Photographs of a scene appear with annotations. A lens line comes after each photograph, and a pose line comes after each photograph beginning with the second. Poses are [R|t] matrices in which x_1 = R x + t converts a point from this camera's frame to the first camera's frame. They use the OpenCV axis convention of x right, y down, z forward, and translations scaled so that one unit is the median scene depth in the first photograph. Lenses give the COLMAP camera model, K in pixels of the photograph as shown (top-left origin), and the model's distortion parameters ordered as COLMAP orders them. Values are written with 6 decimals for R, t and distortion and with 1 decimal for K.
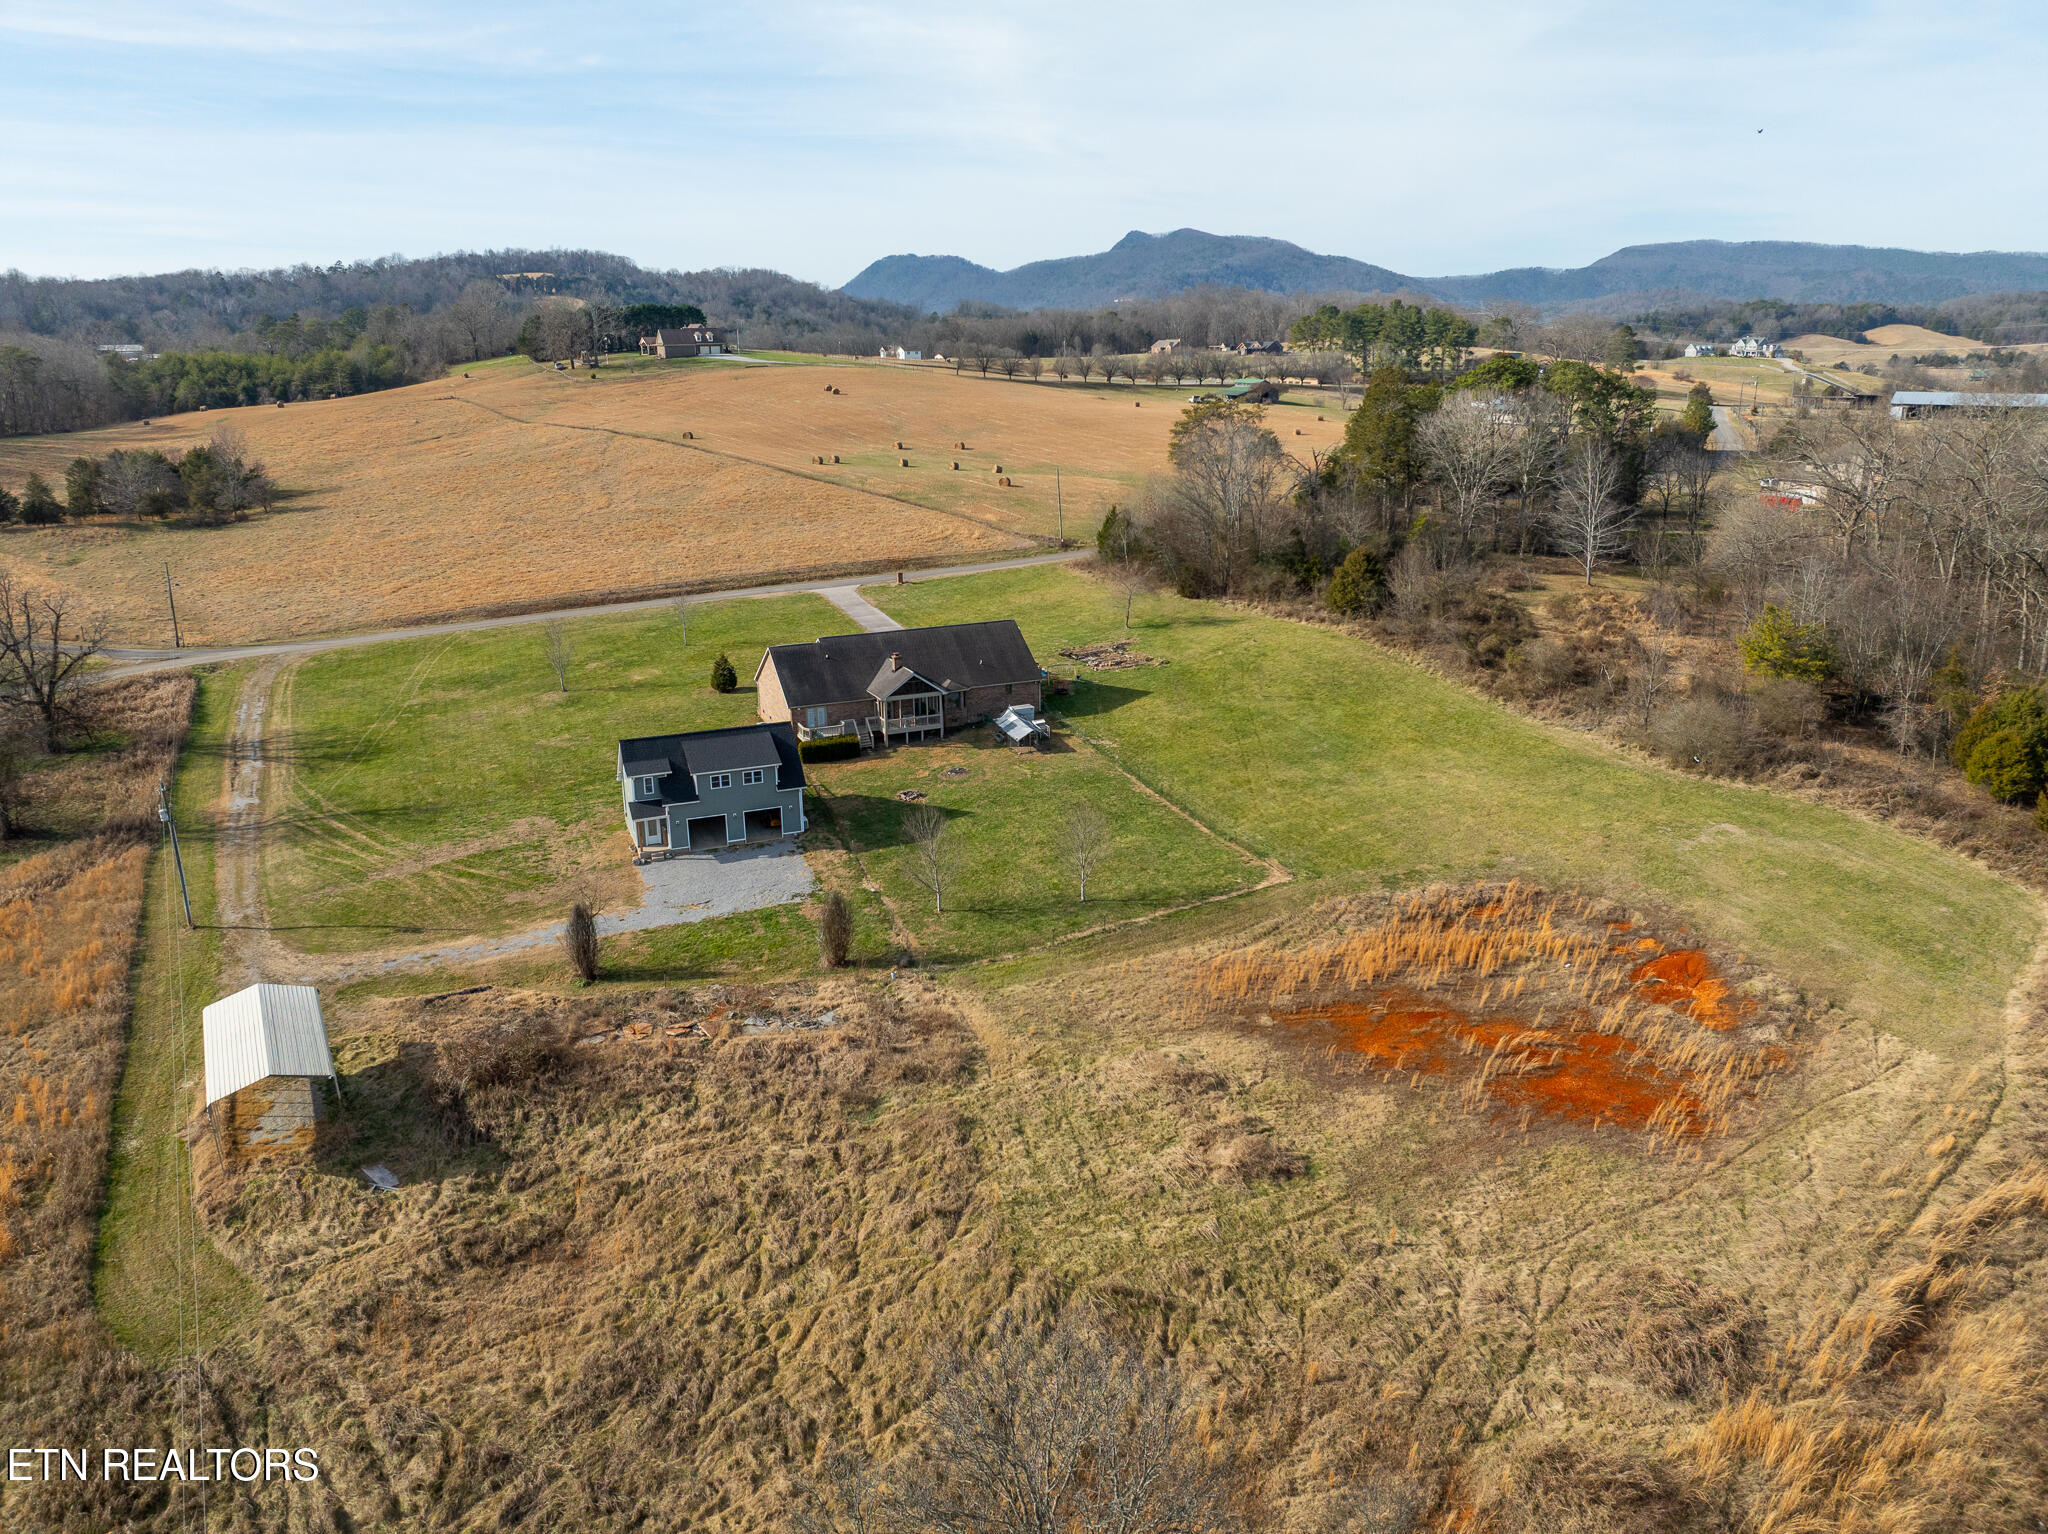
lens RADIAL K [[1435.0, 0, 1014.1], [0, 1435.0, 767.4], [0, 0, 1]] dist [-0.038918, 0.016949]
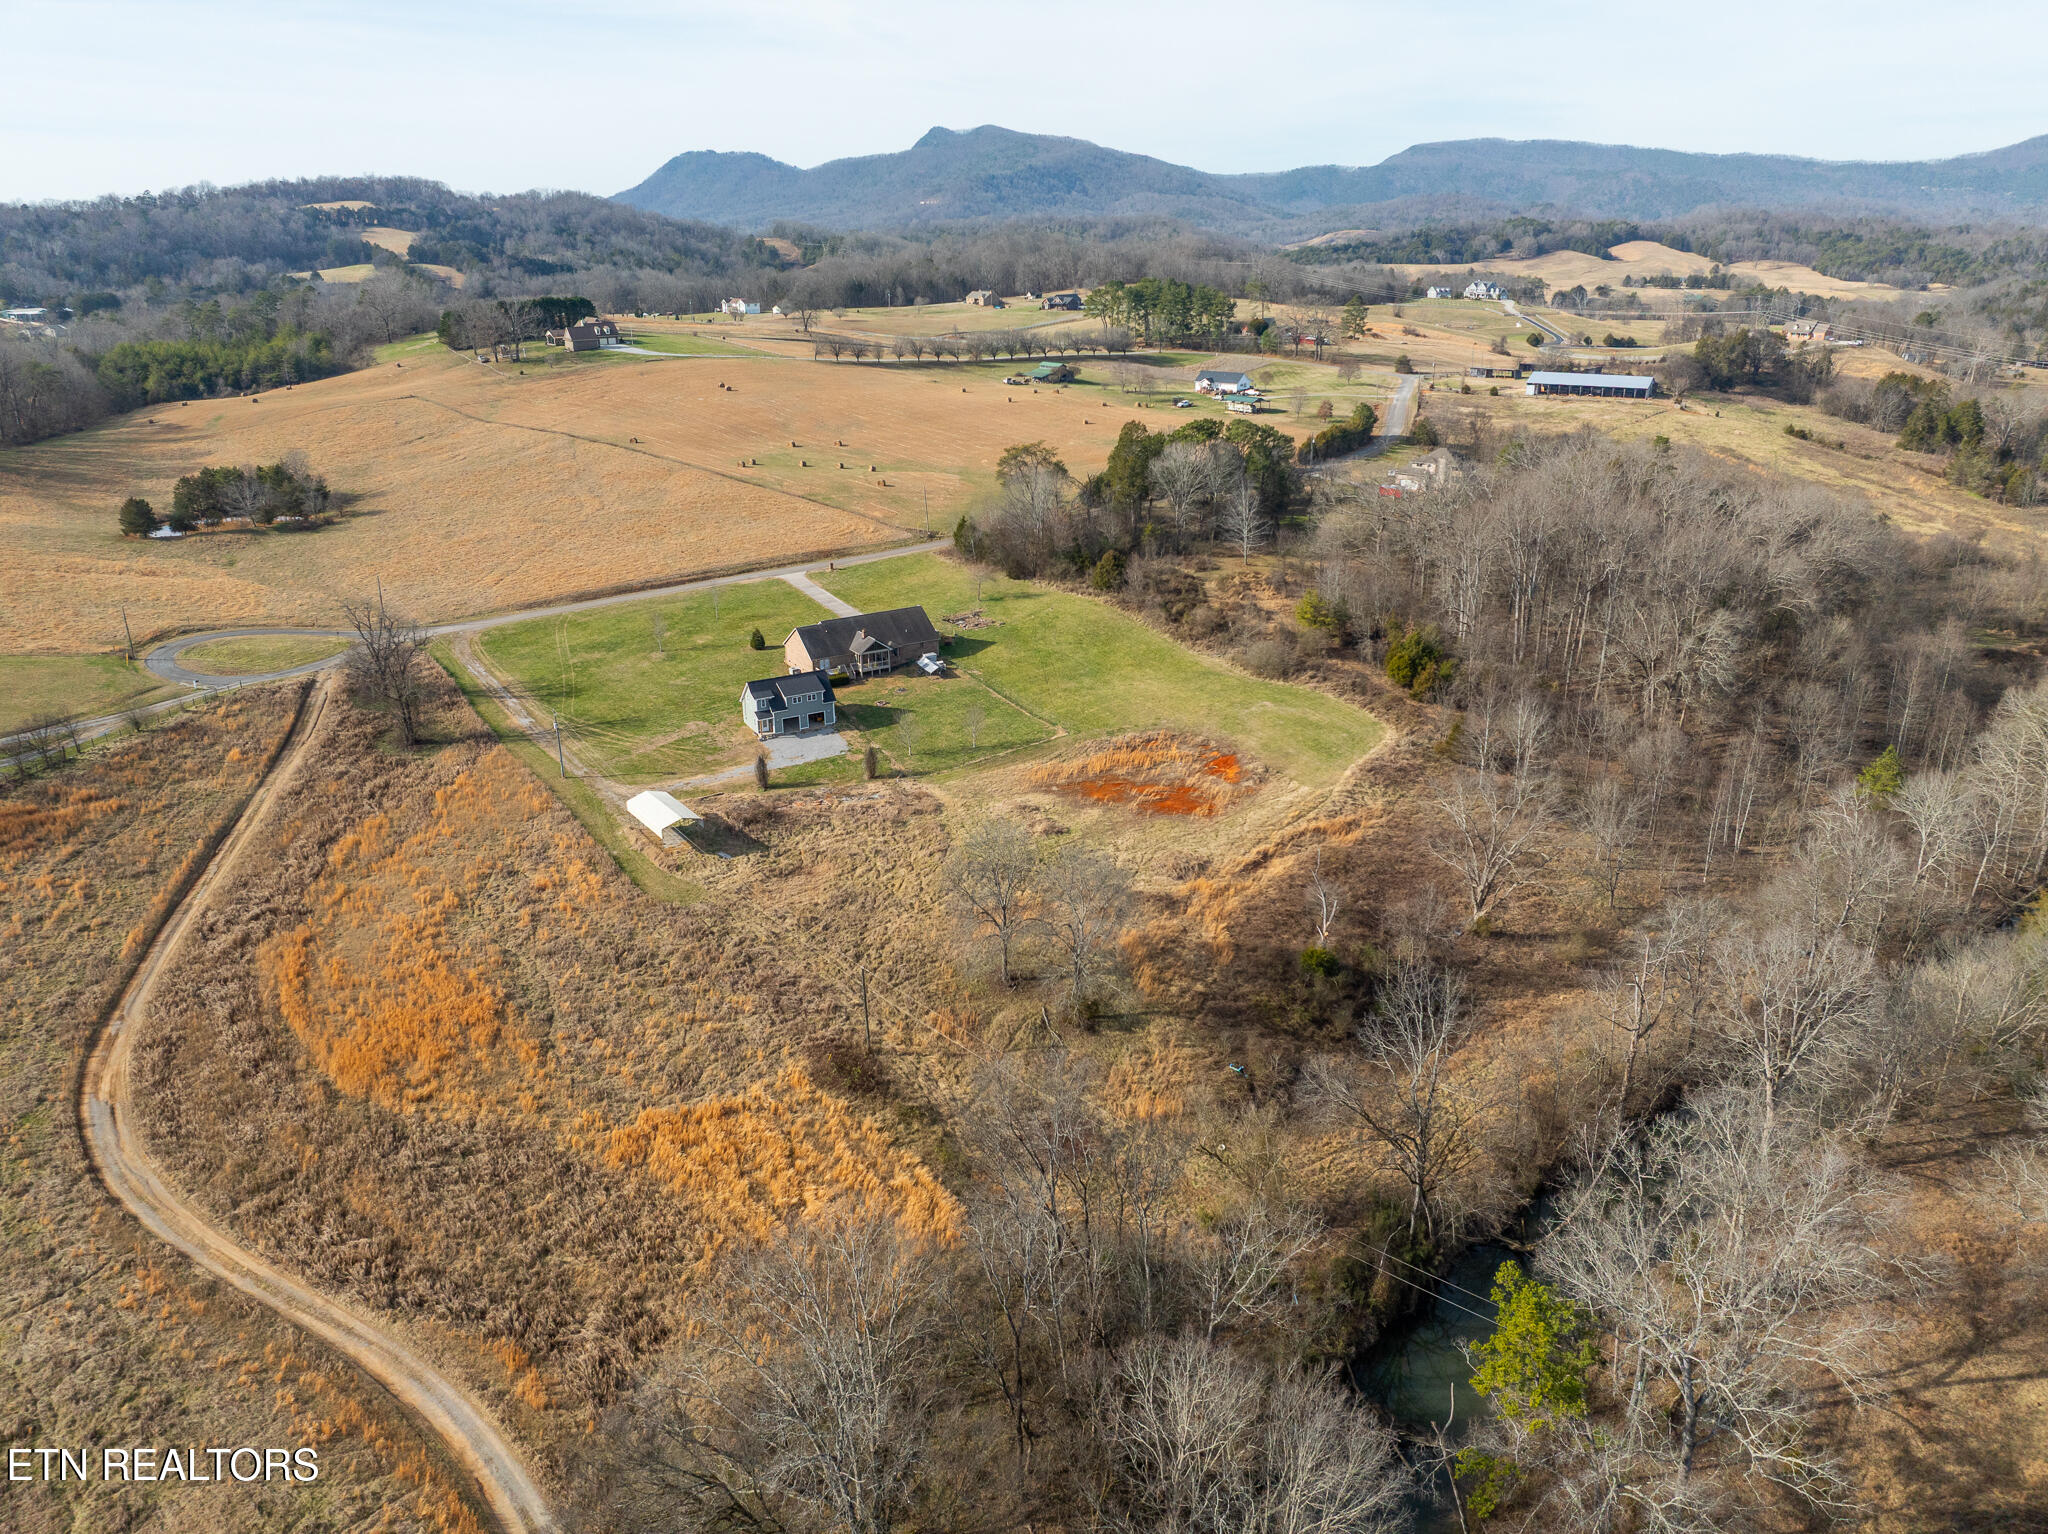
lens RADIAL K [[1435.0, 0, 1029.3], [0, 1435.0, 777.9], [0, 0, 1]] dist [-0.038918, 0.016949]
pose [[0.990316, -0.045889, 0.131031, -0.118445], [0.035782, 0.996273, 0.078480, -0.022908], [-0.134144, -0.073032, 0.988267, -0.891028]]
